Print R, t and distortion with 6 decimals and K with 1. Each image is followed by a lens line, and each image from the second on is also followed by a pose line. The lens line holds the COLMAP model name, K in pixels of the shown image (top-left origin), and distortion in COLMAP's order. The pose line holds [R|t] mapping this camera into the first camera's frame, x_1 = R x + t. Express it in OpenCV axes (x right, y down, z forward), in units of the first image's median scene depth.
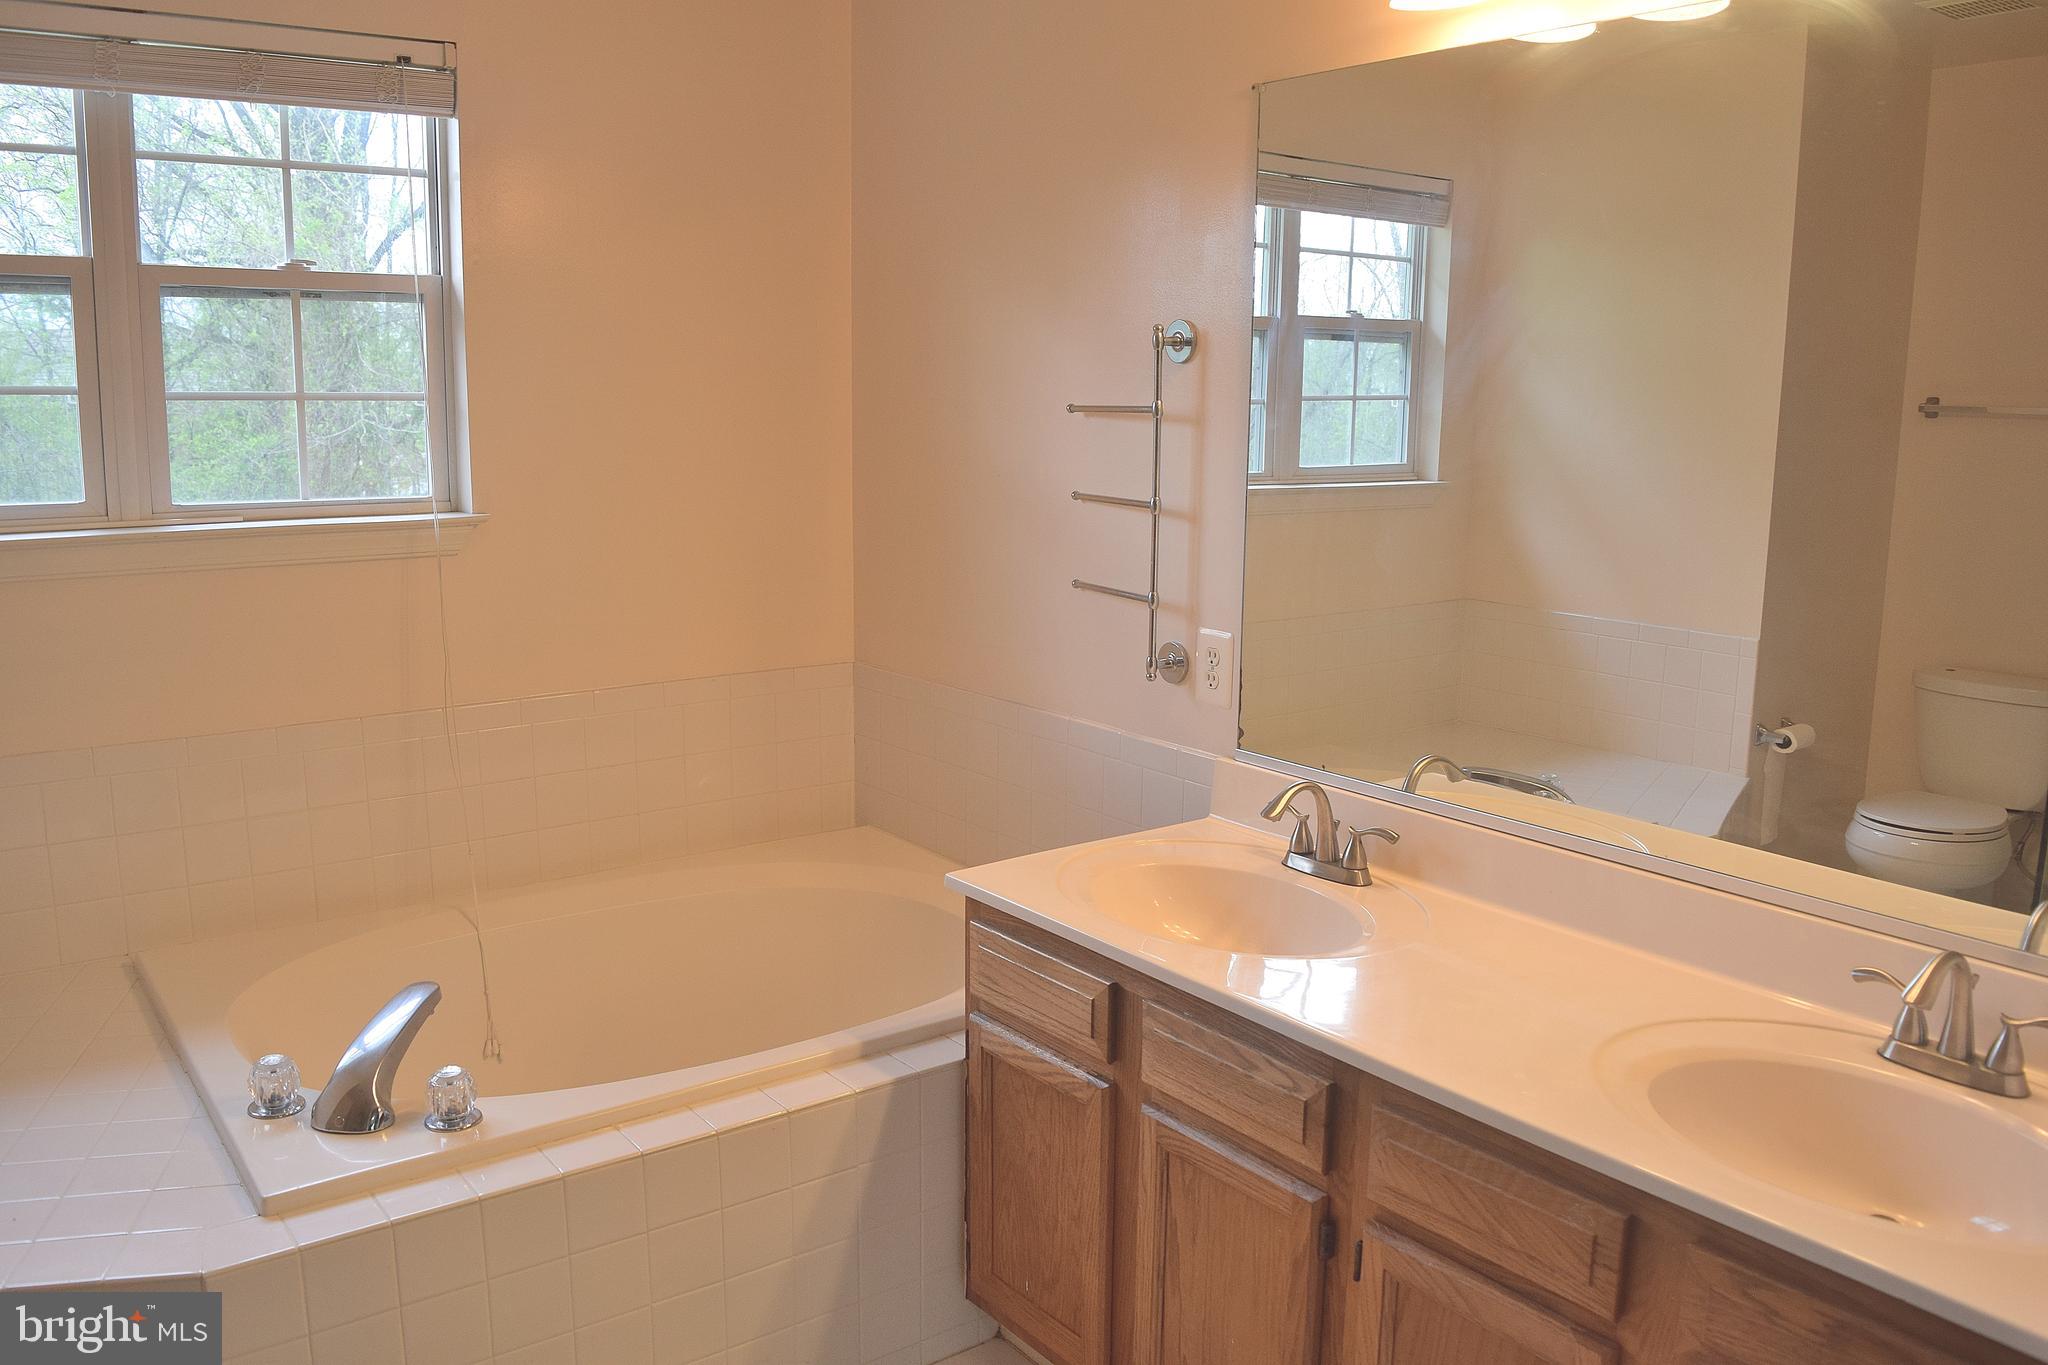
lens RADIAL K [[1617.2, 0, 1064.2], [0, 1617.2, 694.2], [0, 0, 1]] dist [-0.095700, 0.025623]
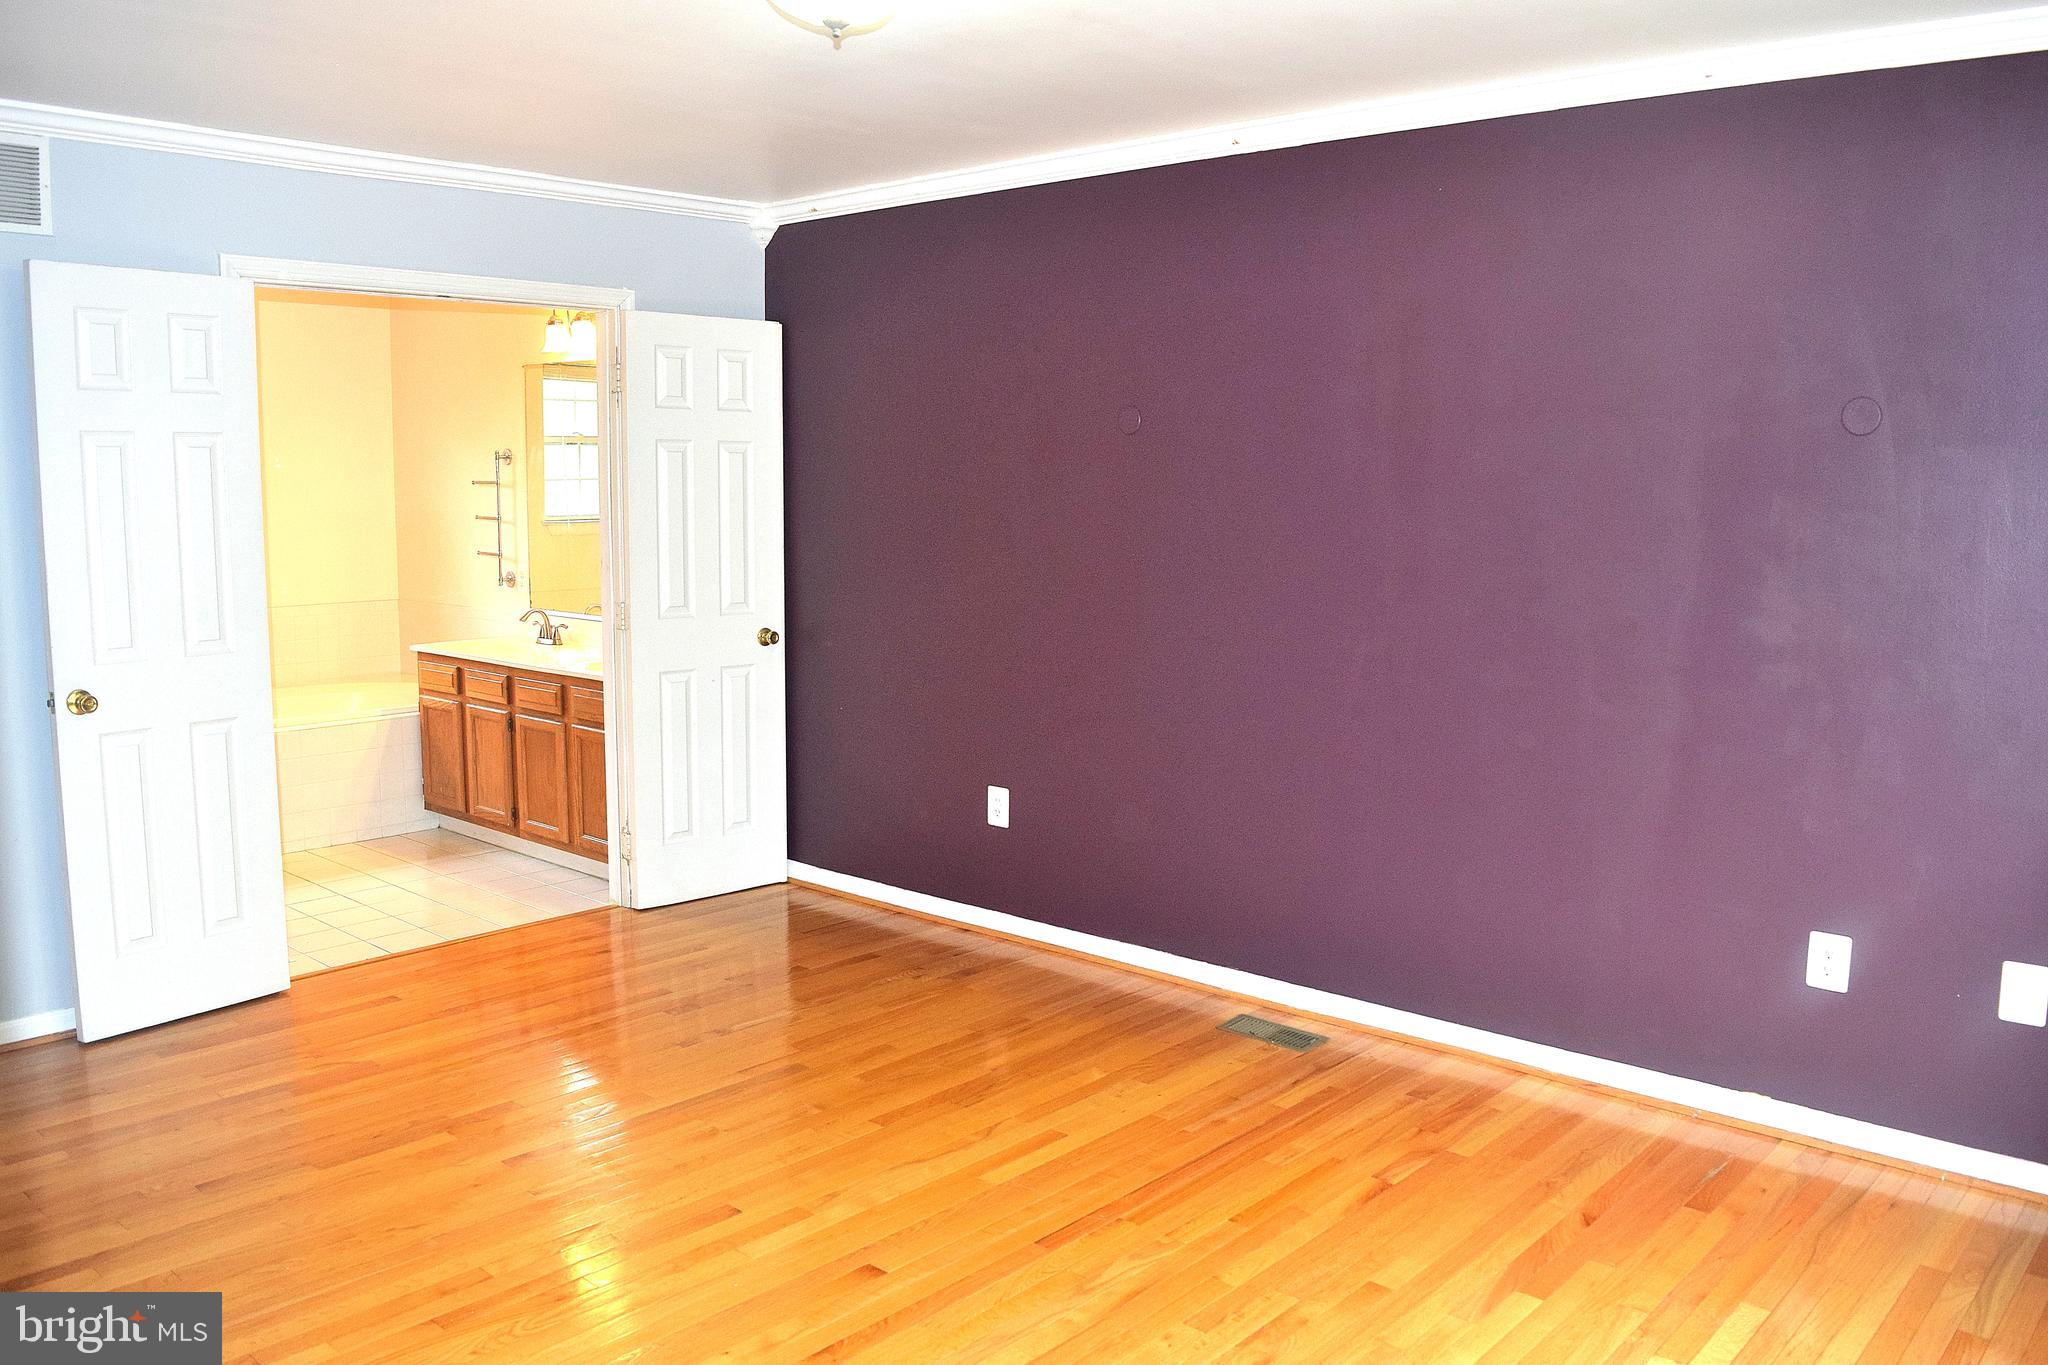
lens RADIAL K [[1617.2, 0, 1023.7], [0, 1617.2, 680.5], [0, 0, 1]] dist [-0.095700, 0.025623]
pose [[0.983076, -0.027801, 0.181076, 0.433044], [0.037714, 0.997959, -0.051535, 0.324118], [-0.179274, 0.057492, 0.982118, -1.757968]]
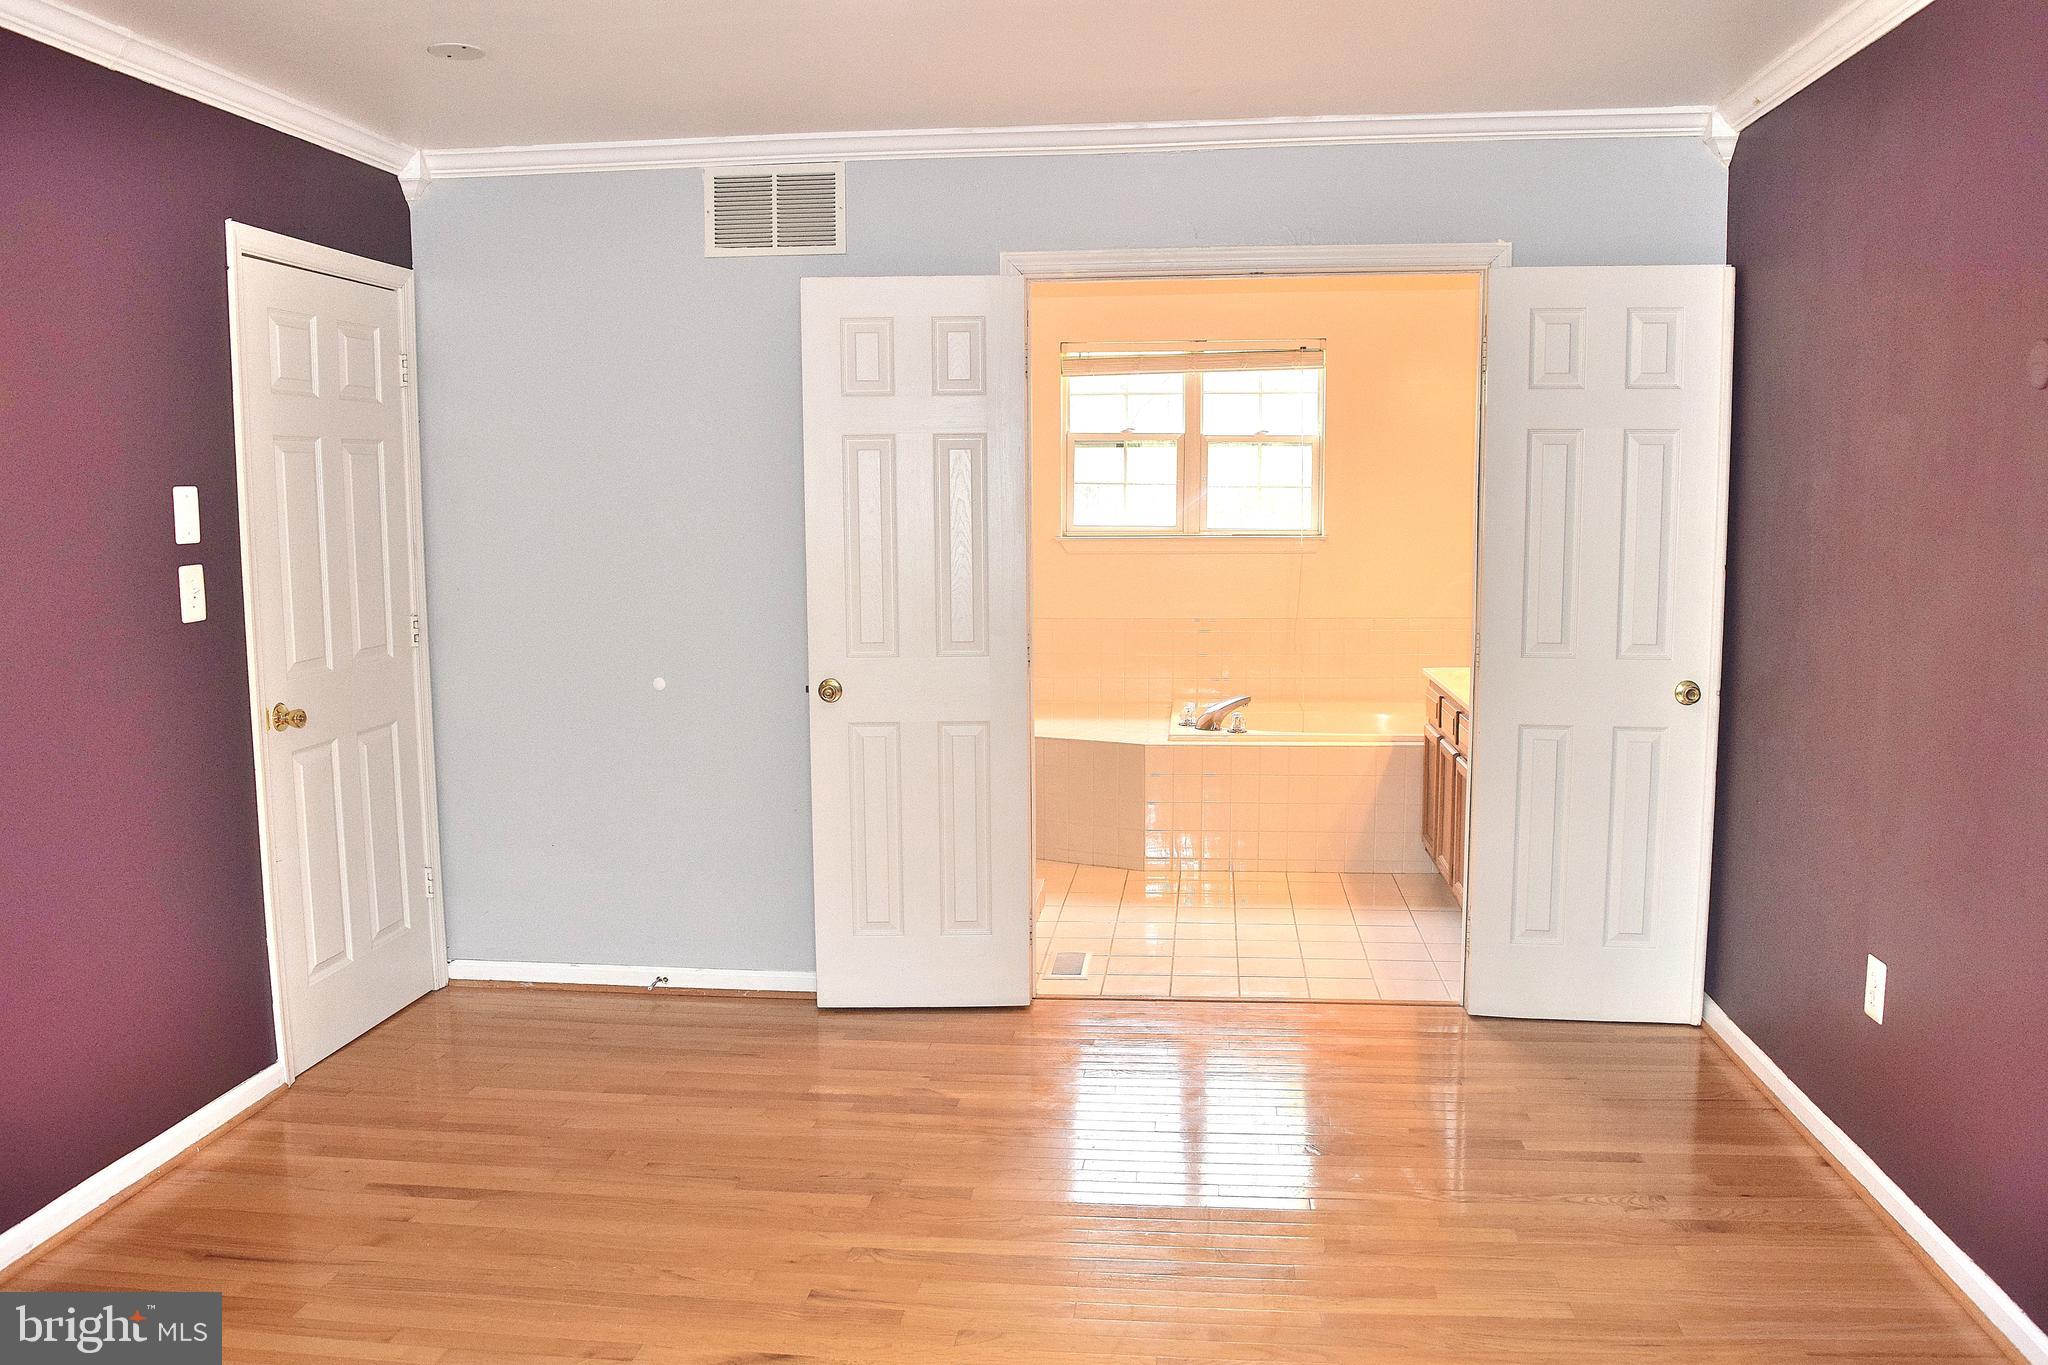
lens RADIAL K [[1617.2, 0, 1012.4], [0, 1617.2, 679.2], [0, 0, 1]] dist [-0.095700, 0.025623]
pose [[0.716931, 0.063263, -0.694268, 1.115577], [-0.109999, 0.993665, -0.023045, 0.236267], [0.688411, 0.092890, 0.719348, -1.157075]]
